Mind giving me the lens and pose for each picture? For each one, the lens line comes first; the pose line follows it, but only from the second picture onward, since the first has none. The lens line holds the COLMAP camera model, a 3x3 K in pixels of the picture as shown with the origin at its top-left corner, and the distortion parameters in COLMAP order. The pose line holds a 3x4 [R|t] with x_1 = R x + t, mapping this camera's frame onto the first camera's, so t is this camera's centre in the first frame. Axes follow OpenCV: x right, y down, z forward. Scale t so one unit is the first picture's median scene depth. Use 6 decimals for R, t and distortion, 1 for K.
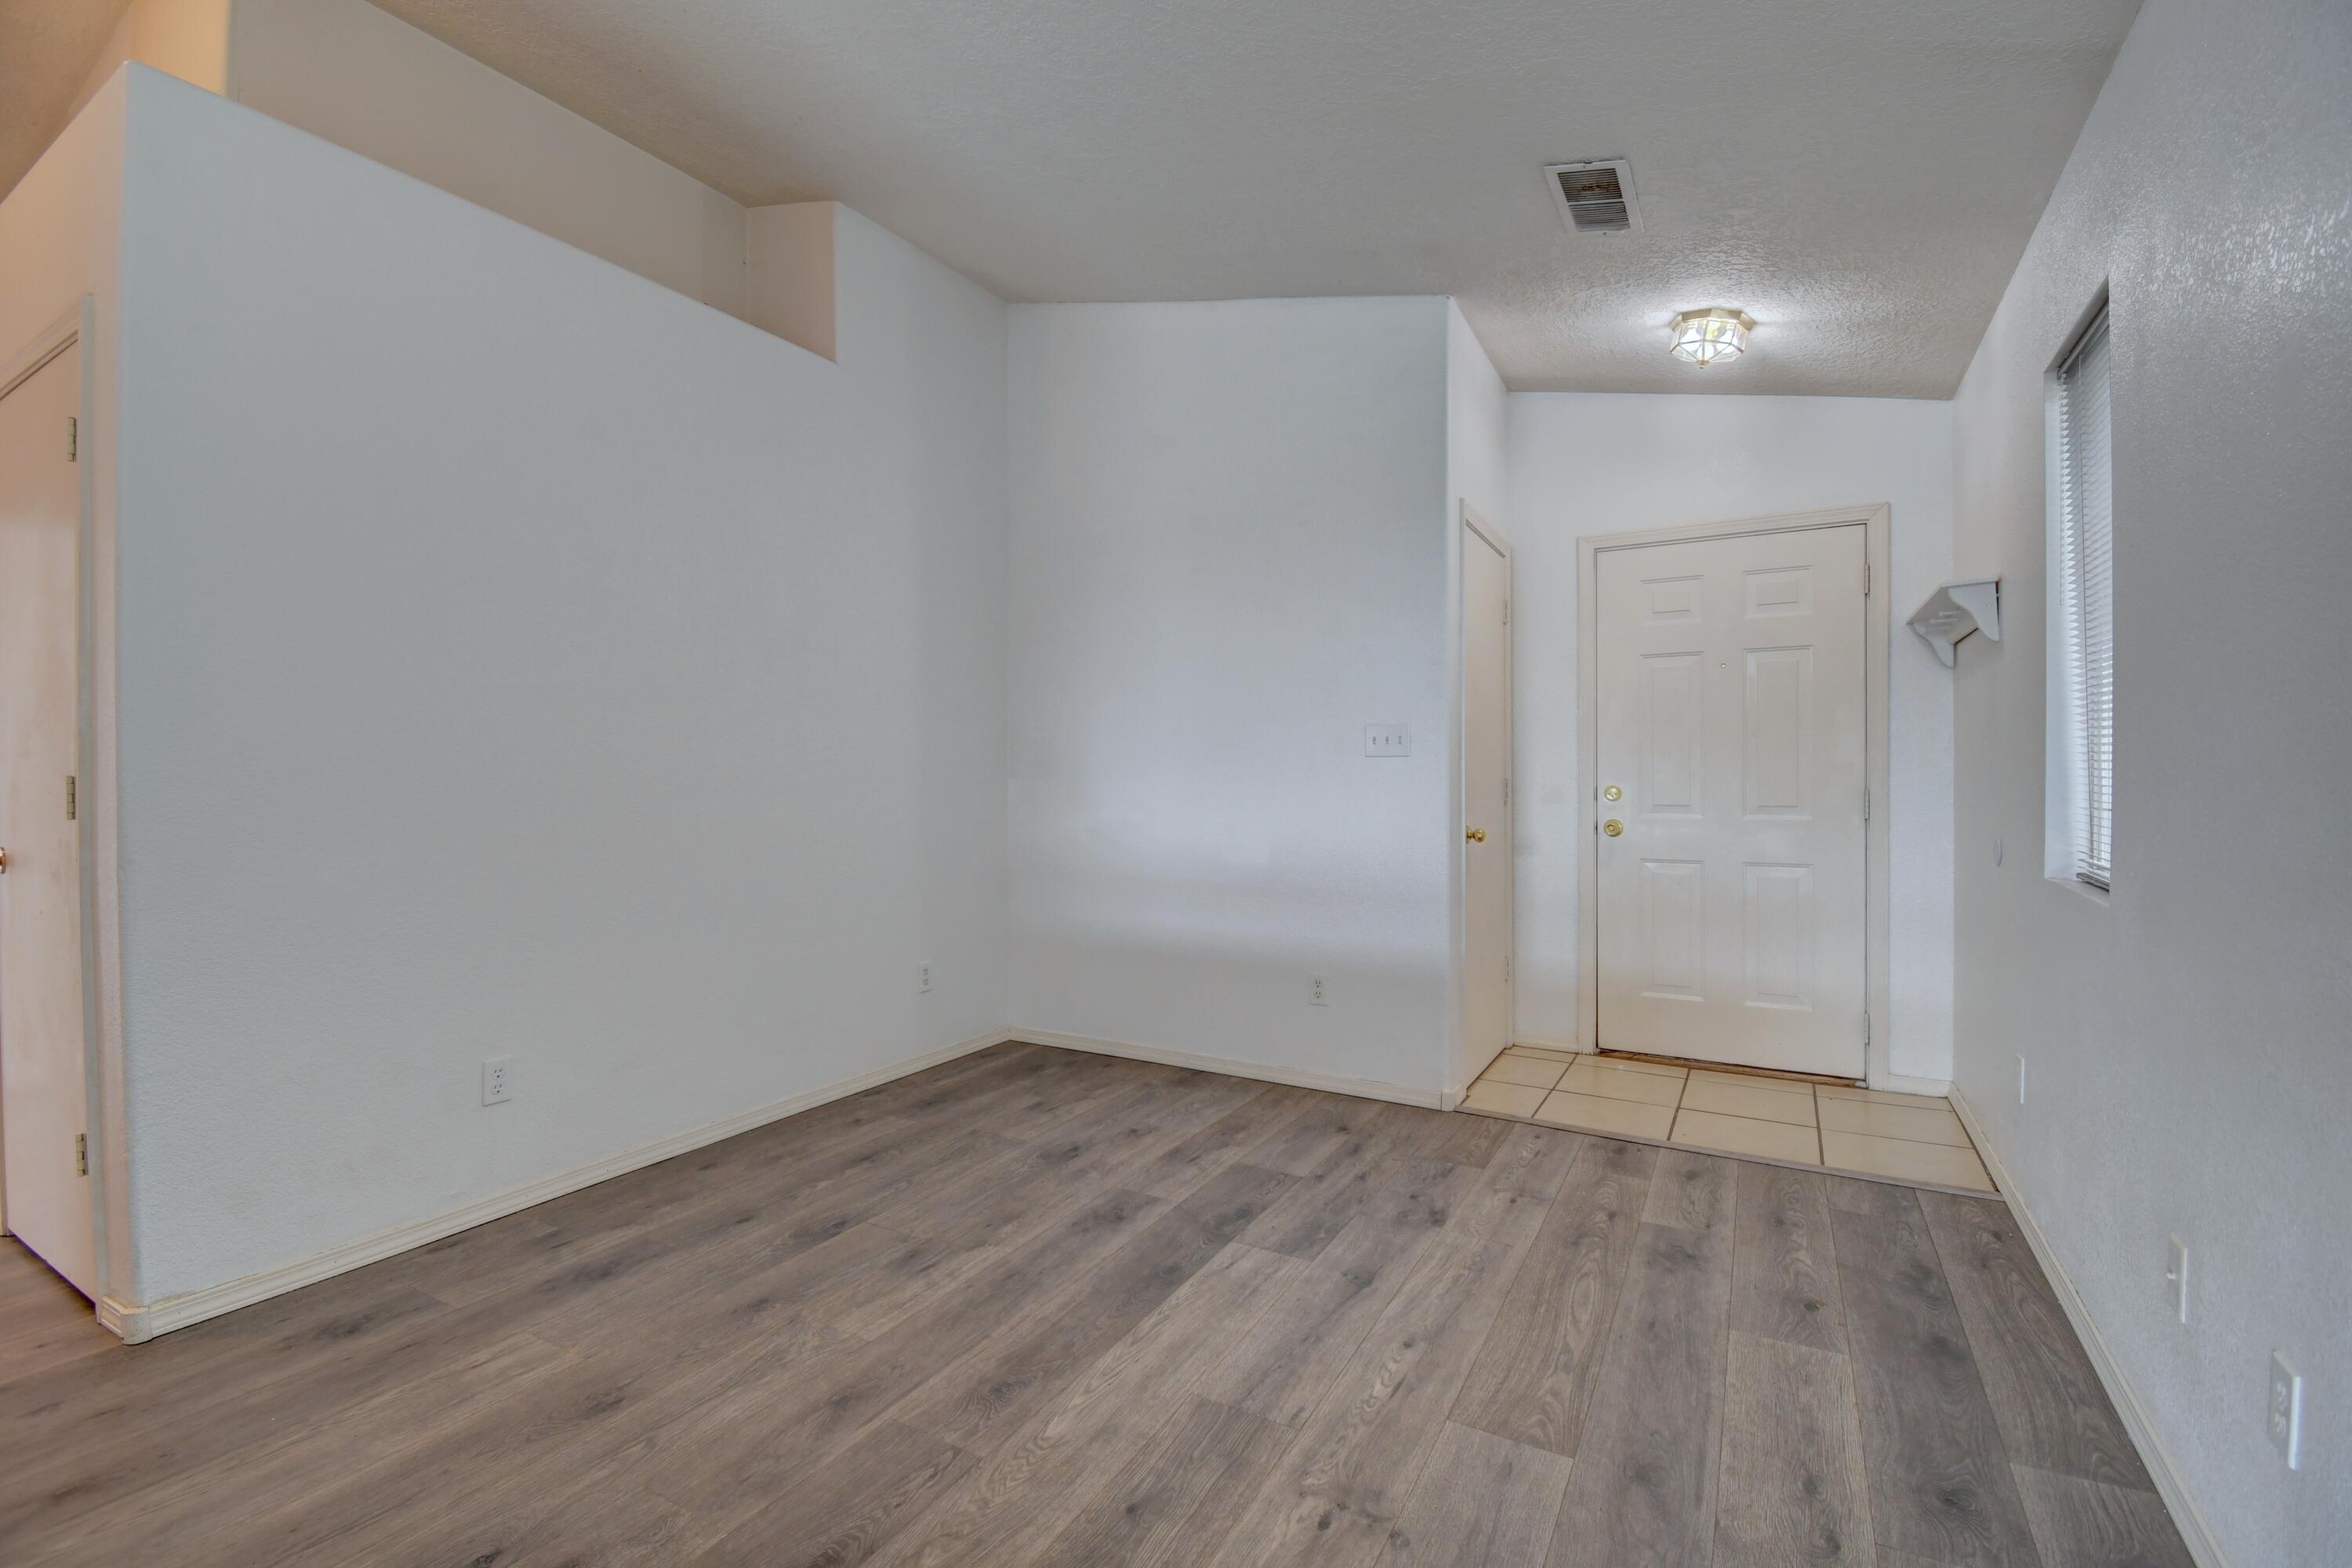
lens RADIAL K [[1015.9, 0, 1176.0], [0, 1015.9, 784.0], [0, 0, 1]] dist [0.016885, -0.021370]
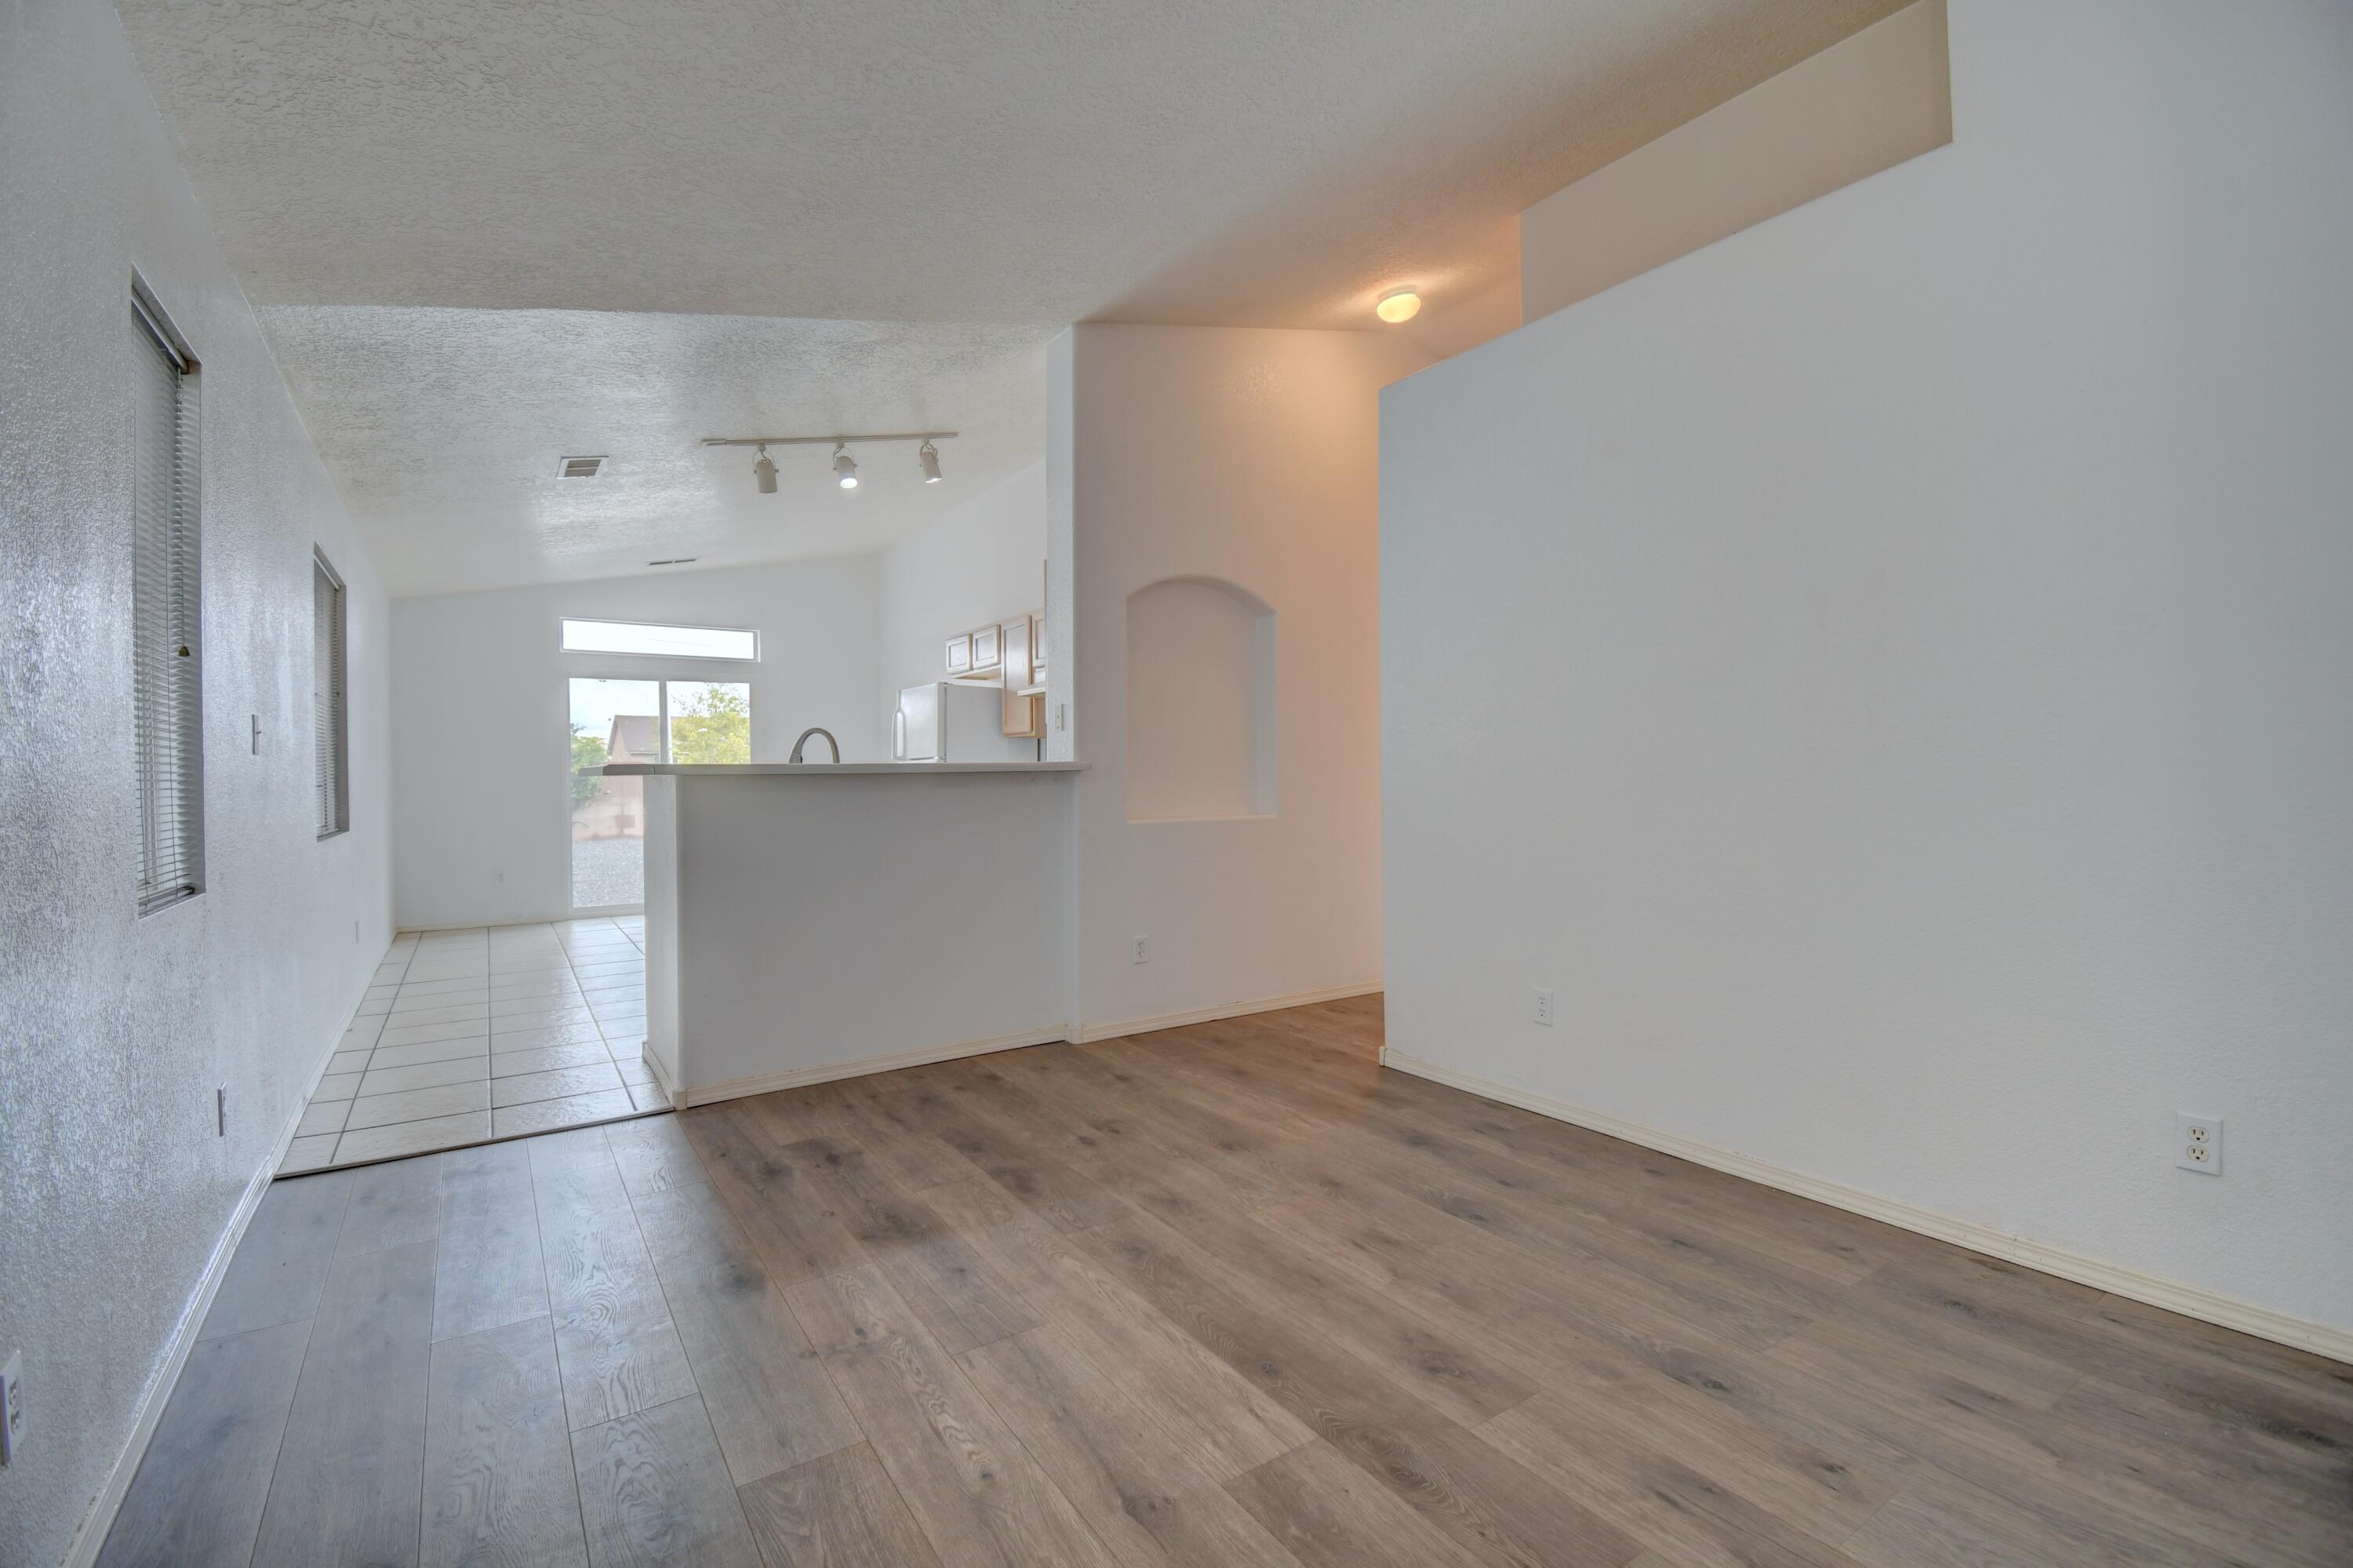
lens RADIAL K [[1037.2, 0, 1156.9], [0, 1037.2, 775.6], [0, 0, 1]] dist [0.013829, -0.022899]
pose [[-0.453878, 0.010434, -0.891003, 0.780158], [0.002783, 0.999943, 0.010292, -0.008109], [0.891059, 0.002192, -0.453881, 1.306468]]
